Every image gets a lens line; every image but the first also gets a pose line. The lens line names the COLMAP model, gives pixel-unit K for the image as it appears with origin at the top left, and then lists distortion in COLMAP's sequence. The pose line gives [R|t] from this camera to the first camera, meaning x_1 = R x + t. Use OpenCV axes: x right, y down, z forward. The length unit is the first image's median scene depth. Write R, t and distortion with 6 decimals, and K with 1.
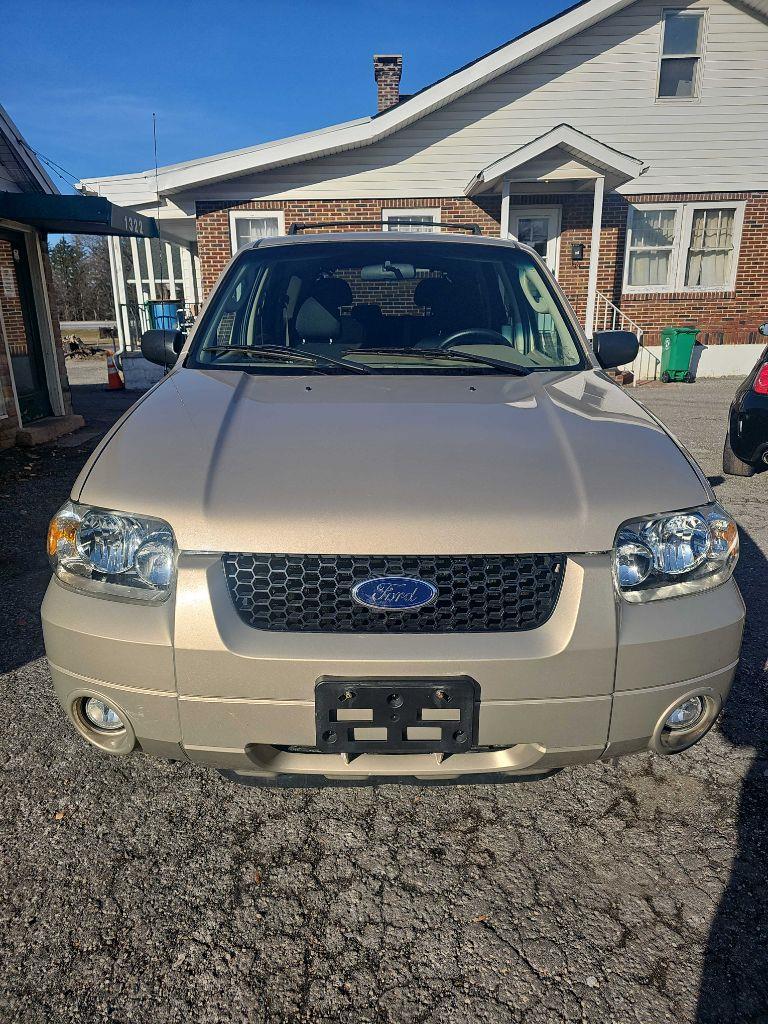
lens RADIAL K [[685.9, 0, 380.0], [0, 685.9, 510.7], [0, 0, 1]] dist [0.015560, -0.002085]
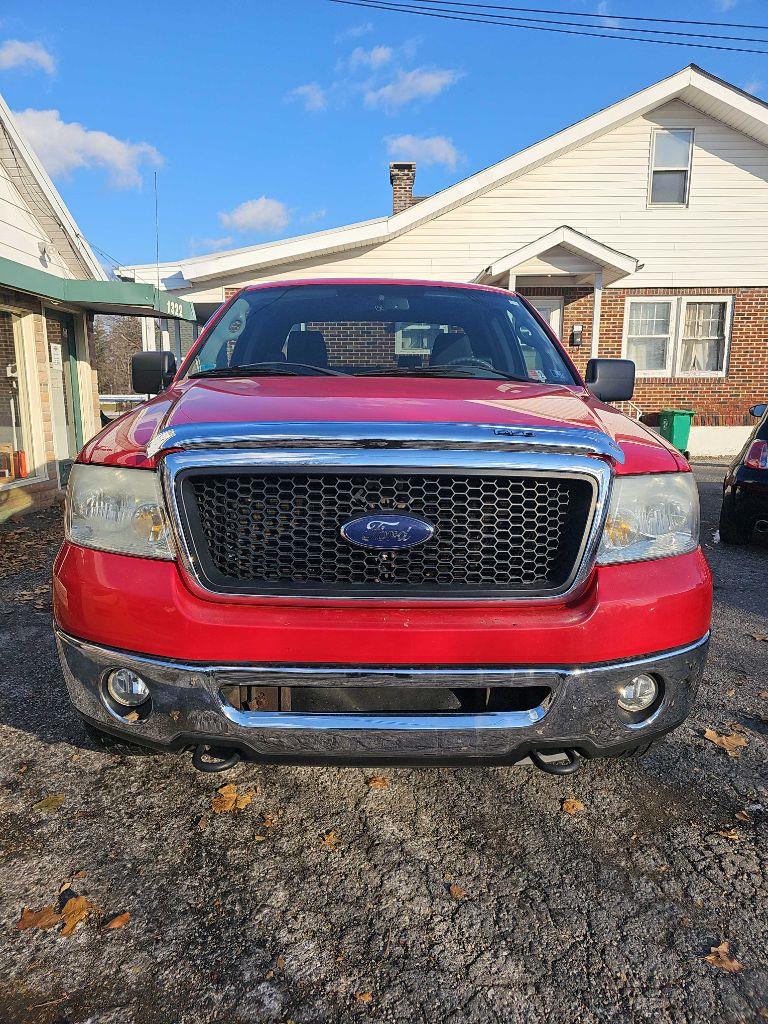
lens RADIAL K [[682.5, 0, 380.5], [0, 682.5, 511.3], [0, 0, 1]] dist [0.023582, -0.005811]
pose [[0.999839, 0.017392, -0.004525, -0.011723], [-0.017777, 0.994041, -0.107543, 0.010898], [0.002627, 0.107606, 0.994190, -0.030887]]
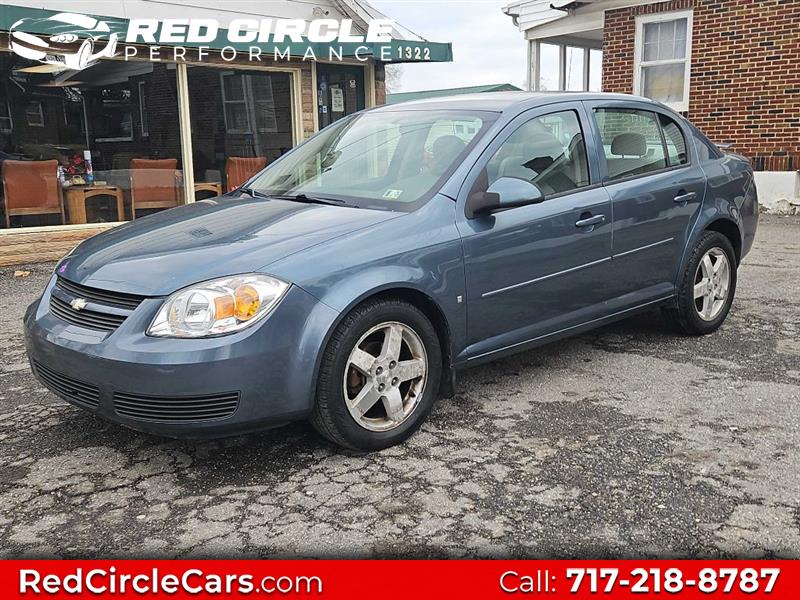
lens RADIAL K [[869.9, 0, 399.8], [0, 869.9, 318.5], [0, 0, 1]] dist [0.095287, -0.128363]
pose [[0.714259, 0.130841, -0.687542, 0.412905], [-0.179700, 0.983721, 0.000522, 0.013575], [0.676418, 0.123178, 0.726144, -0.011184]]
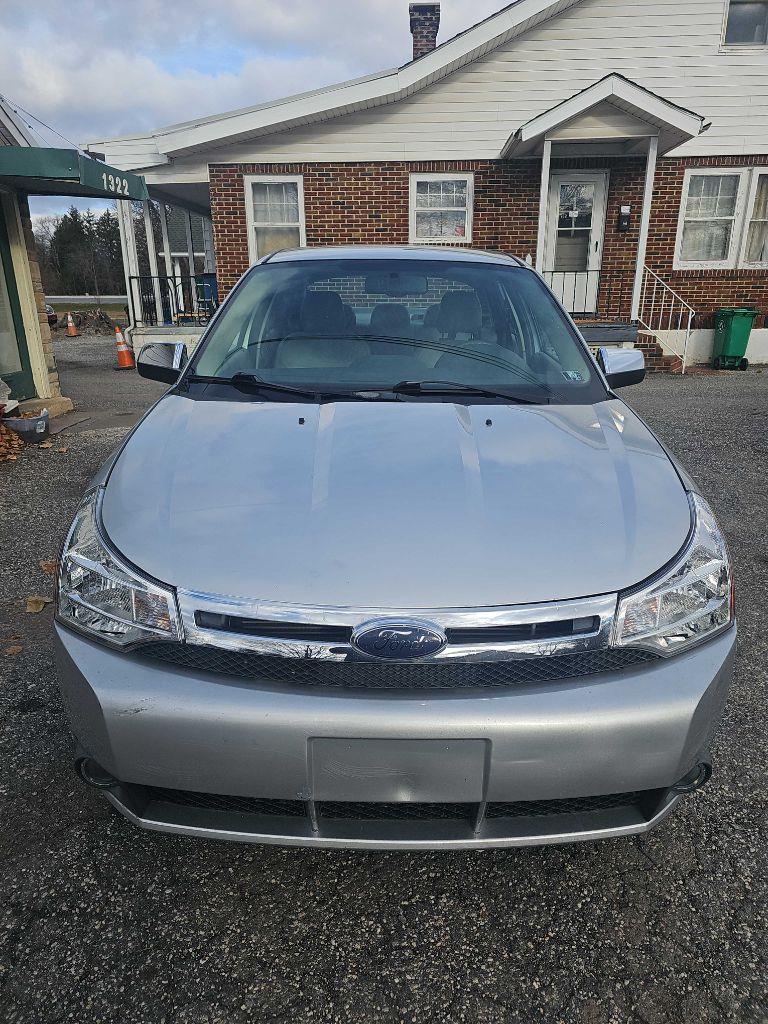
lens RADIAL K [[682.2, 0, 387.4], [0, 682.2, 523.4], [0, 0, 1]] dist [0.016235, -0.005178]
pose [[0.998646, 0.025662, -0.045259, 0.025763], [-0.023430, 0.998515, 0.049177, -0.018259], [0.046453, -0.048050, 0.997764, 0.068612]]
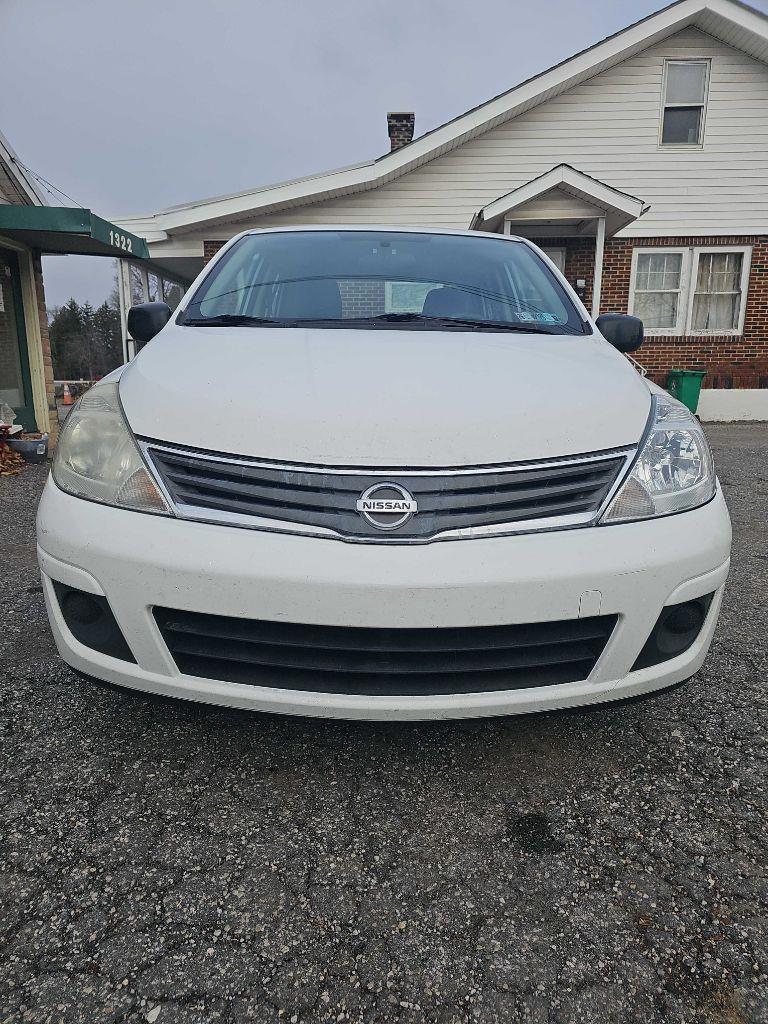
lens RADIAL K [[682.4, 0, 379.3], [0, 682.4, 522.6], [0, 0, 1]] dist [0.021462, -0.011202]
pose [[0.998991, 0.023977, -0.037965, 0.040937], [-0.026735, 0.996909, -0.073879, 0.035726], [0.036076, 0.074820, 0.996544, 0.026394]]
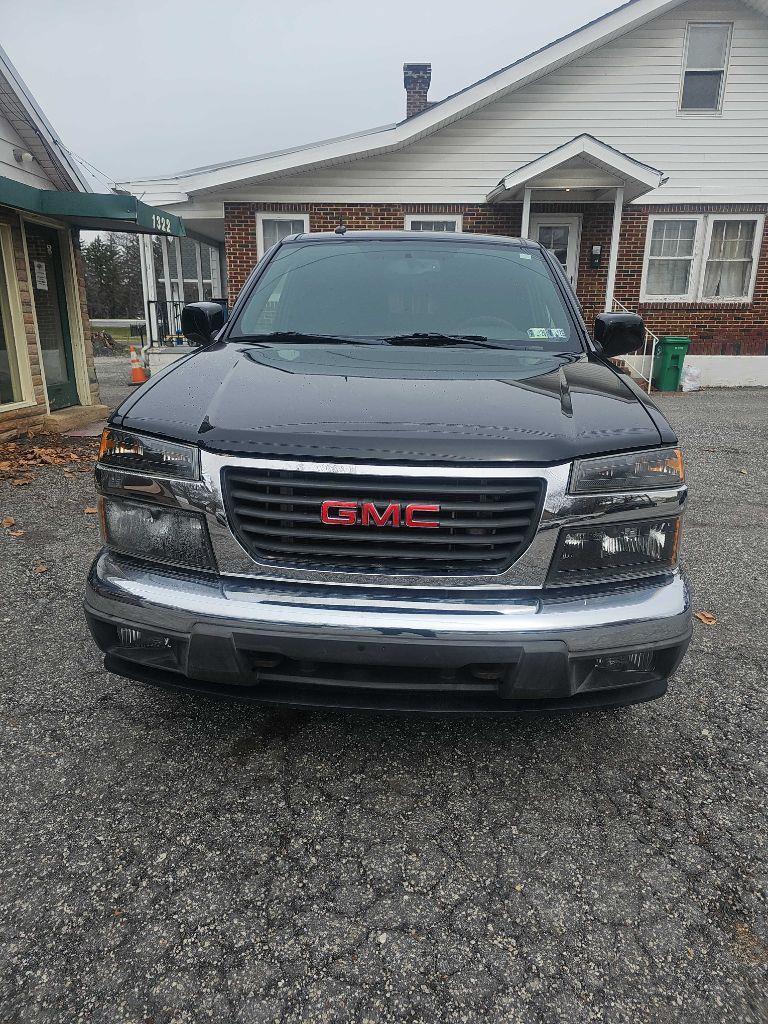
lens RADIAL K [[683.7, 0, 386.9], [0, 683.7, 514.8], [0, 0, 1]] dist [0.015102, -0.005412]
pose [[0.999265, 0.030942, -0.022618, 0.012115], [-0.030951, 0.999521, -0.000082, 0.009048], [0.022604, 0.000782, 0.999744, -0.017983]]
